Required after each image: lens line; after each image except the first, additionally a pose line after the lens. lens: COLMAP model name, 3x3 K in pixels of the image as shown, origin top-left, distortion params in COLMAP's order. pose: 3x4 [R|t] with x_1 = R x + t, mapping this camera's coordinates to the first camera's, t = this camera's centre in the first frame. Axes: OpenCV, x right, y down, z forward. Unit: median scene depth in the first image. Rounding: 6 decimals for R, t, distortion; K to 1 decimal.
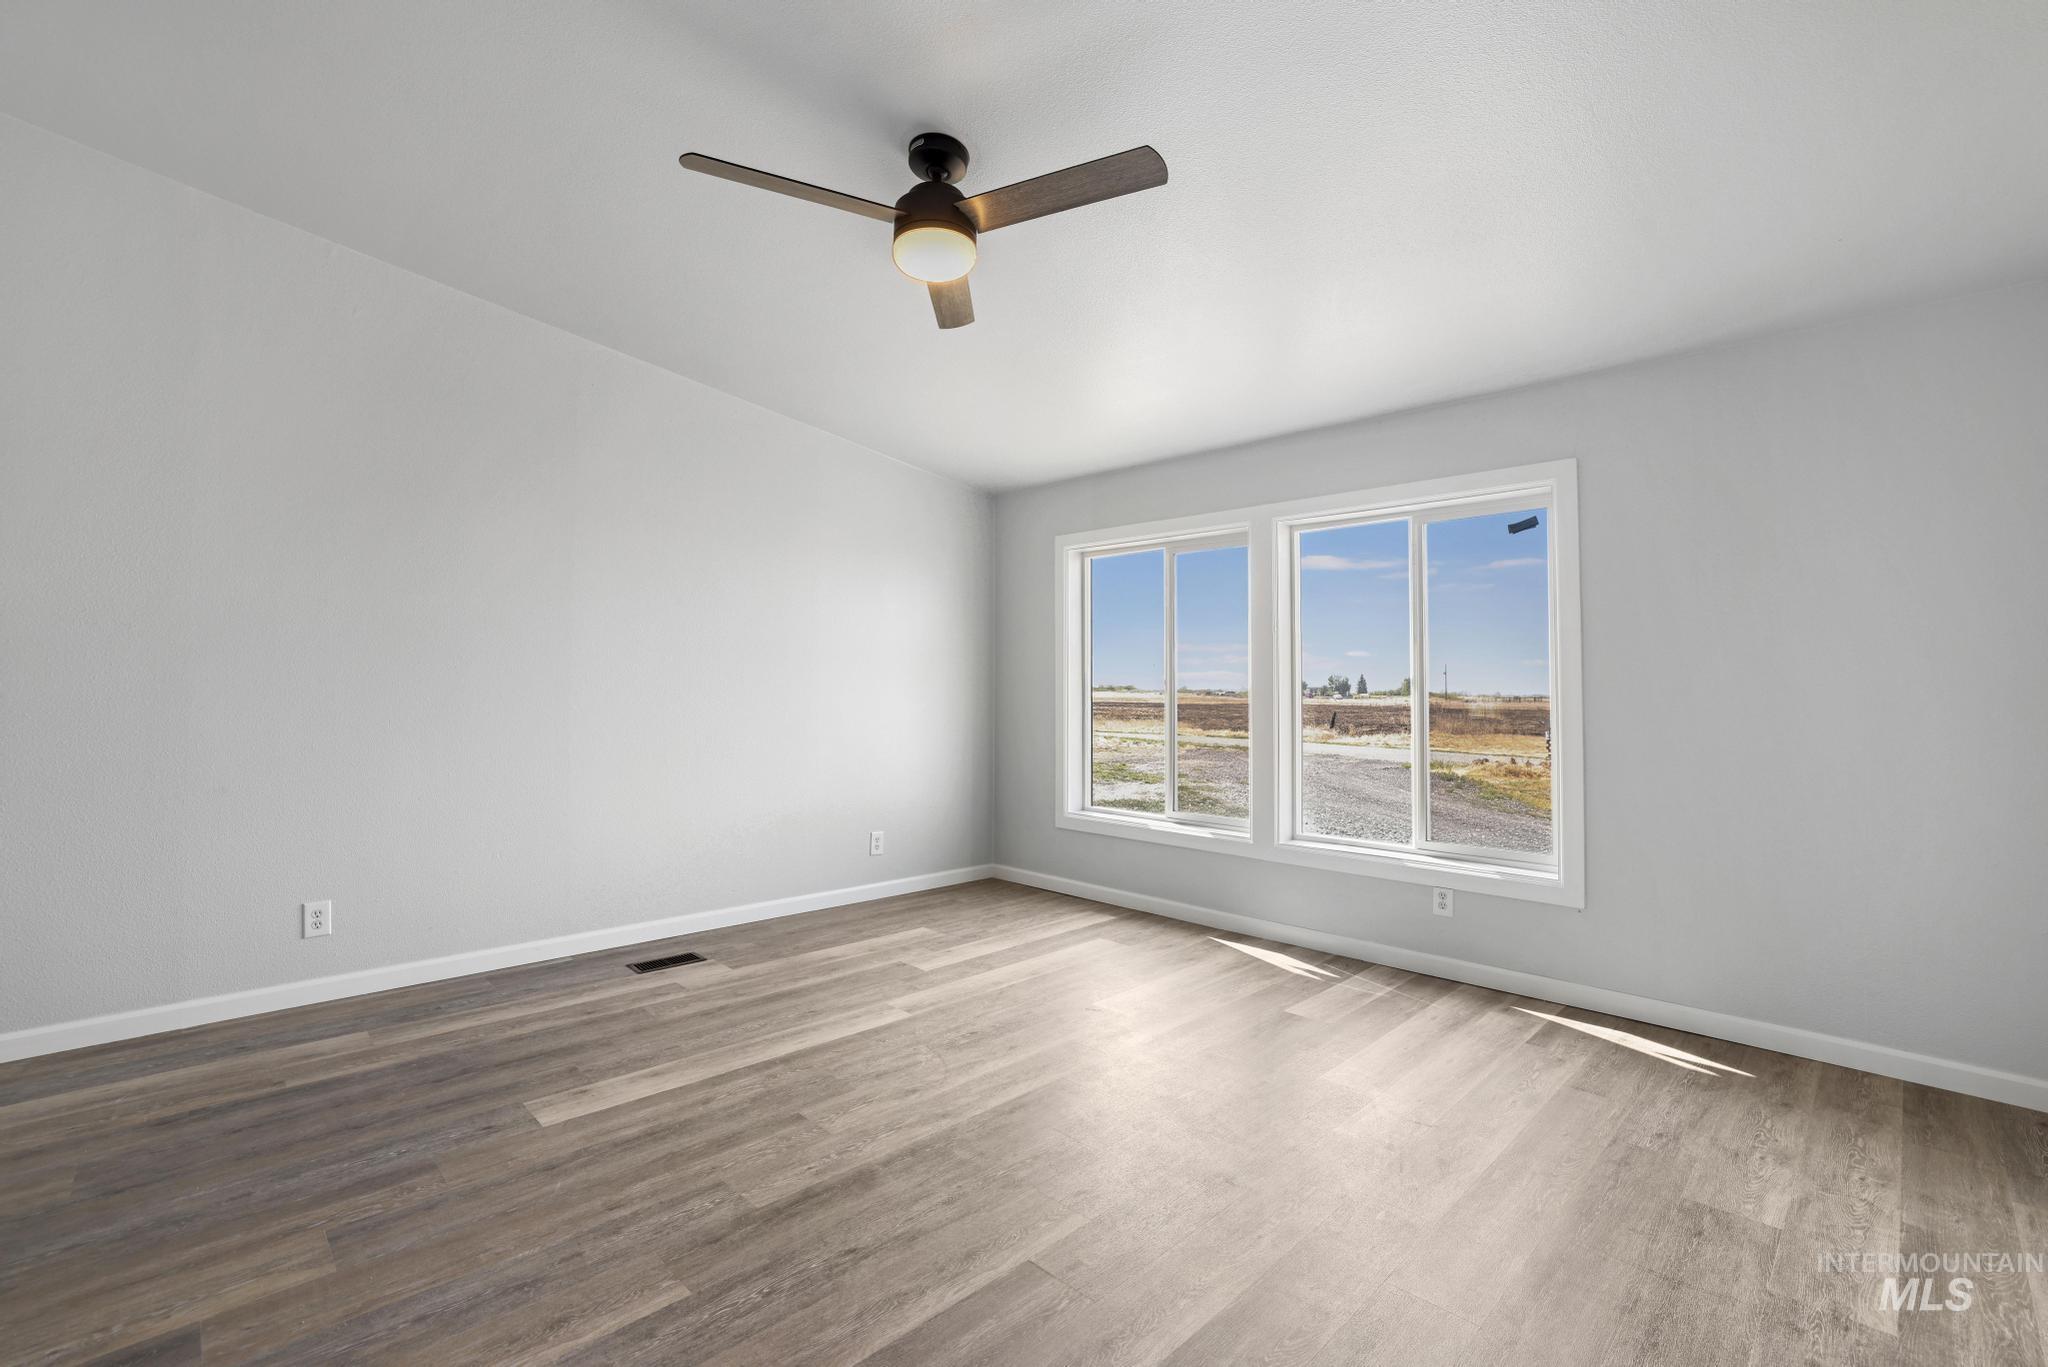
lens RADIAL K [[903.1, 0, 1018.7], [0, 903.1, 685.7], [0, 0, 1]] dist [-0.033769, 0.012227]
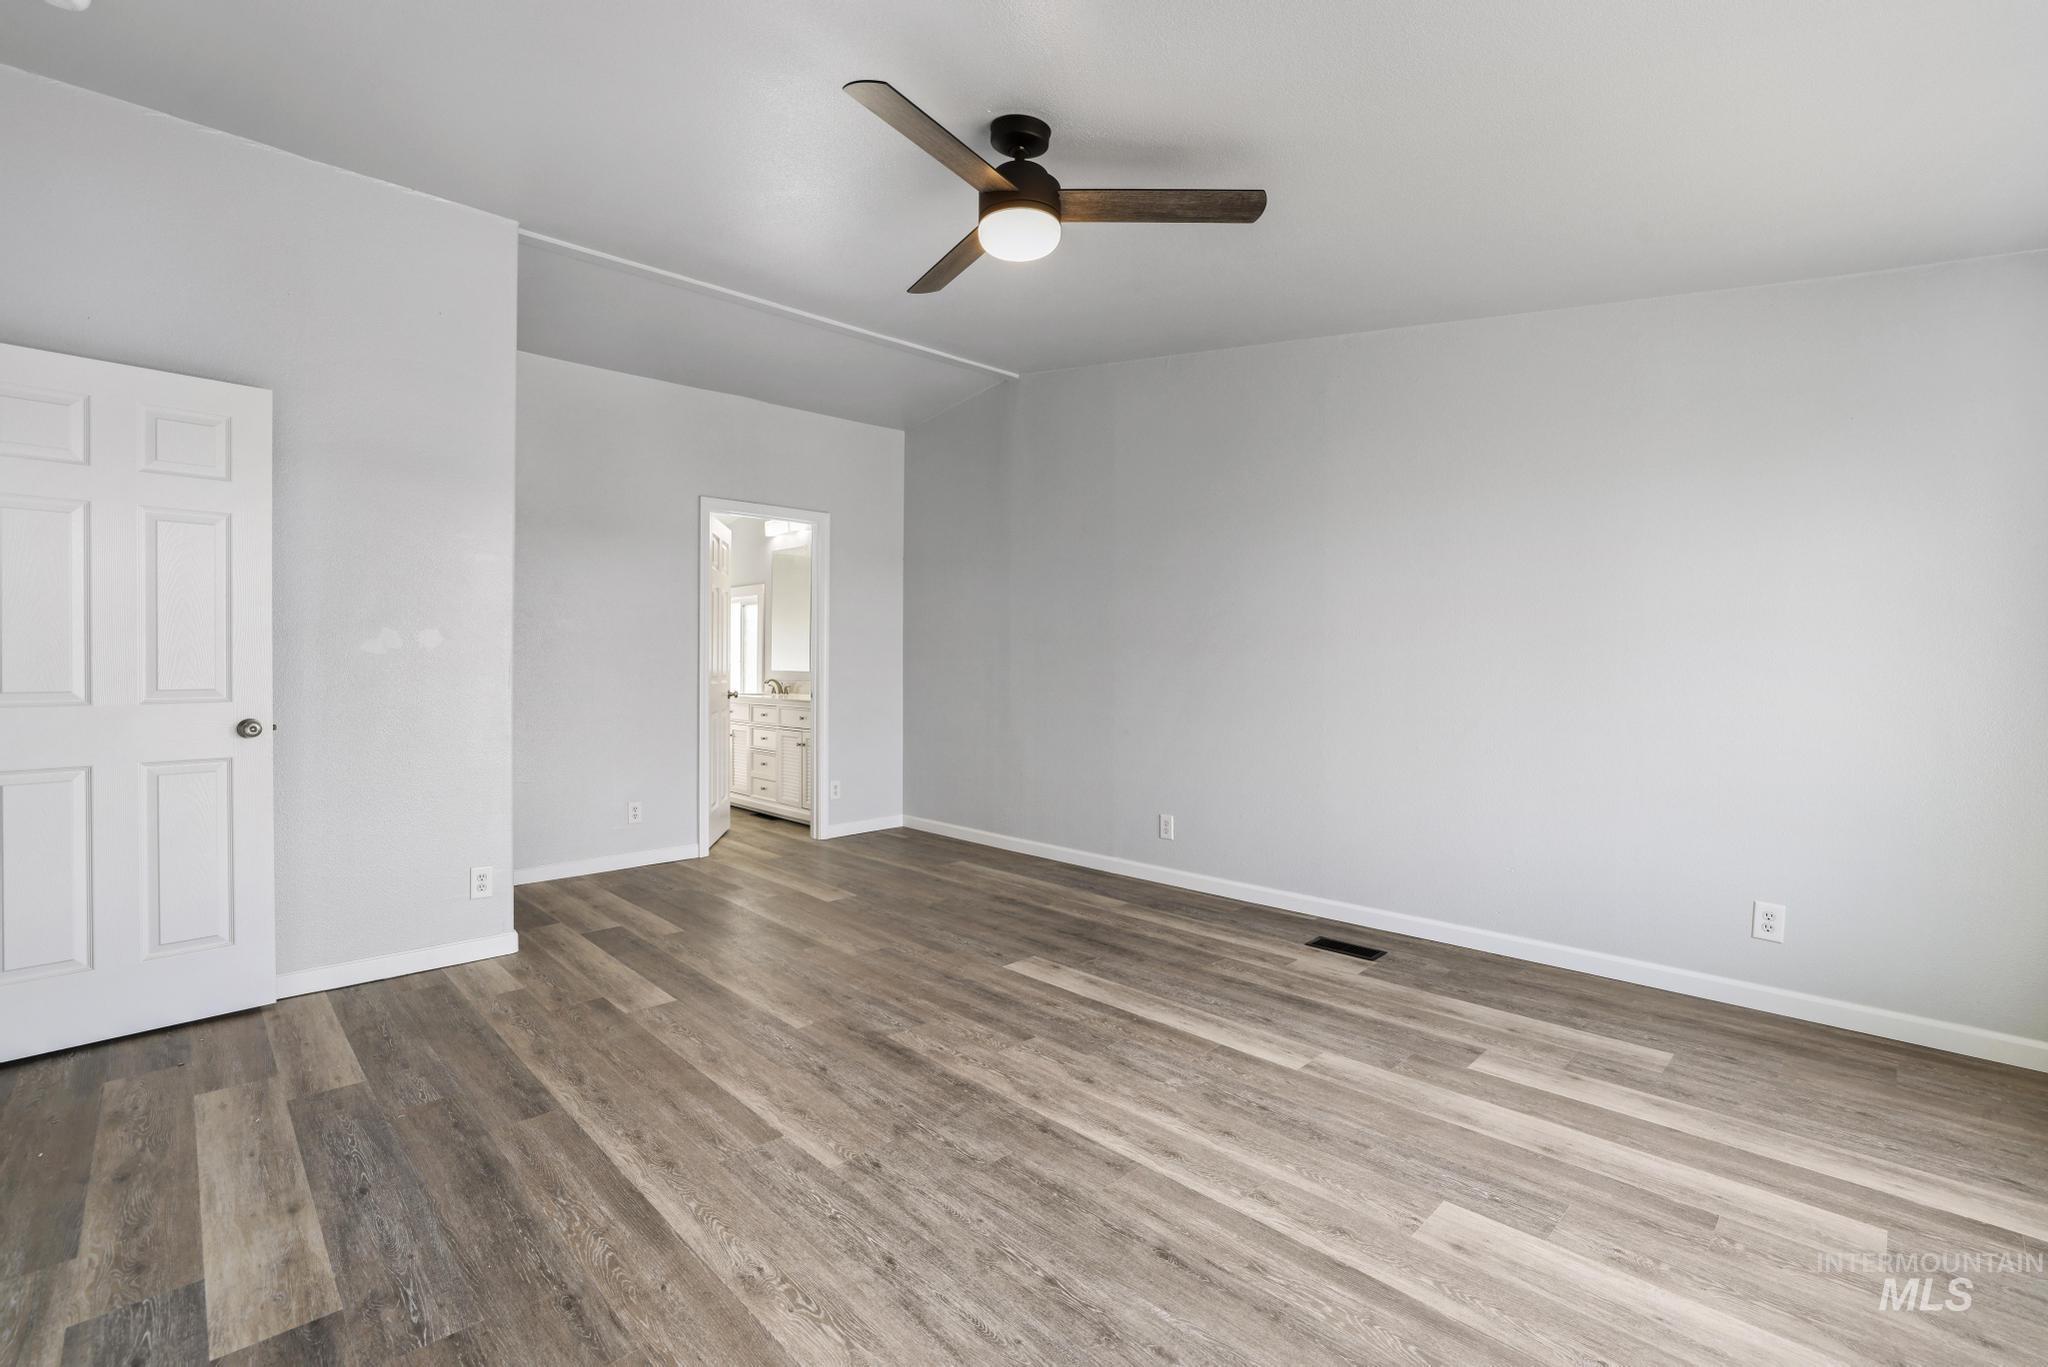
lens RADIAL K [[903.1, 0, 985.6], [0, 903.1, 661.9], [0, 0, 1]] dist [-0.033769, 0.012227]
pose [[-0.034865, -0.019096, -0.999210, 0.722364], [-0.000824, 0.999818, -0.019079, 0.024035], [0.999392, 0.000159, -0.034875, 0.794757]]
